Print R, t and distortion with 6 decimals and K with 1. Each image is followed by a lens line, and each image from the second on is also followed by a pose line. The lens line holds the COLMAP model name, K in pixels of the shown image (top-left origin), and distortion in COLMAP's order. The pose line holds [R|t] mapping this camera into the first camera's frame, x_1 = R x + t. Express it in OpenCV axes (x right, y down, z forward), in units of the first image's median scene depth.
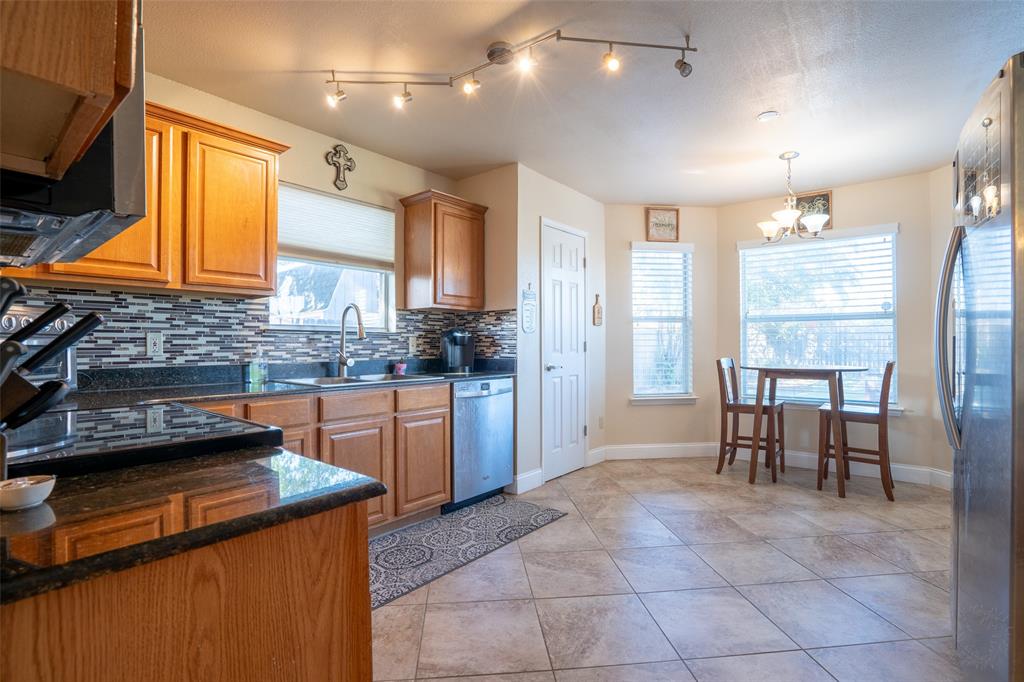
lens RADIAL K [[475.0, 0, 513.6], [0, 475.0, 342.9], [0, 0, 1]] dist [-0.064351, 0.025893]
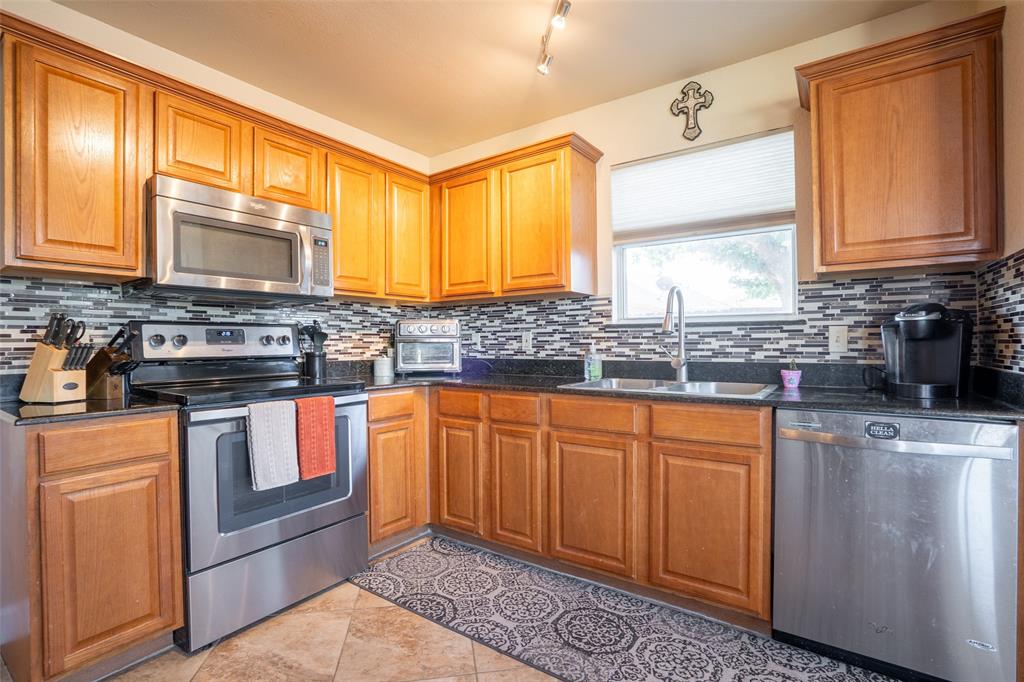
lens RADIAL K [[475.0, 0, 513.6], [0, 475.0, 342.9], [0, 0, 1]] dist [-0.064351, 0.025893]
pose [[0.068004, 0.004636, -0.997674, 0.453333], [0.011125, 0.999924, 0.005405, 0.001143], [0.997623, -0.011467, 0.067947, 0.778812]]
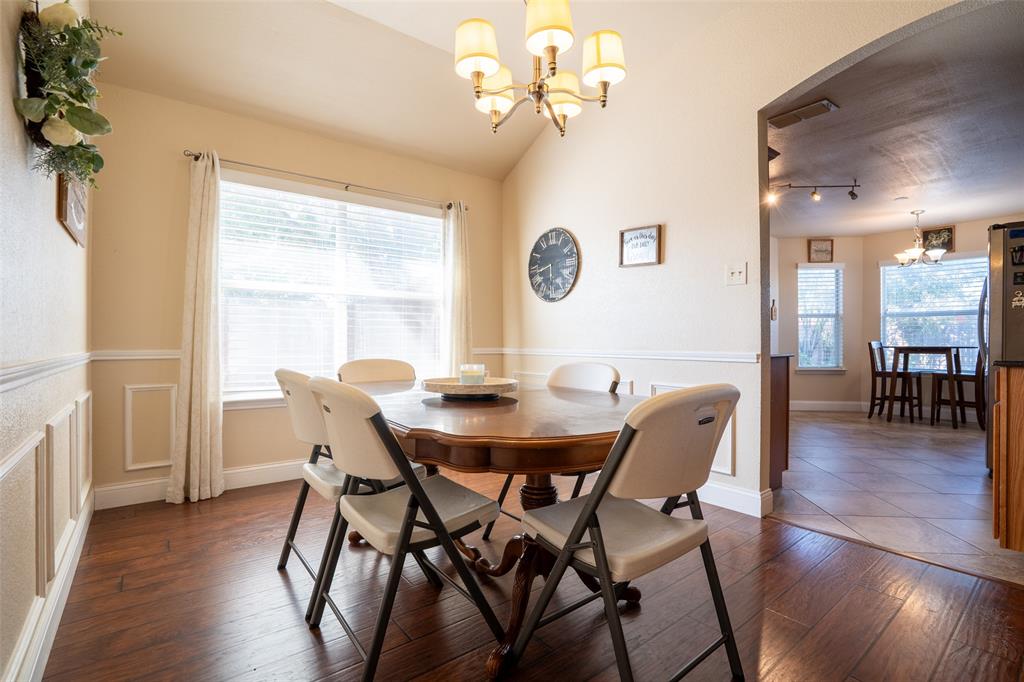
lens RADIAL K [[465.0, 0, 512.0], [0, 465.0, 341.0], [0, 0, 1]] dist [-0.058820, 0.023702]
pose [[0.973515, 0.005329, -0.228562, -0.368830], [-0.005061, 0.999986, 0.001758, 0.038865], [0.228568, -0.000554, 0.973528, -0.745214]]
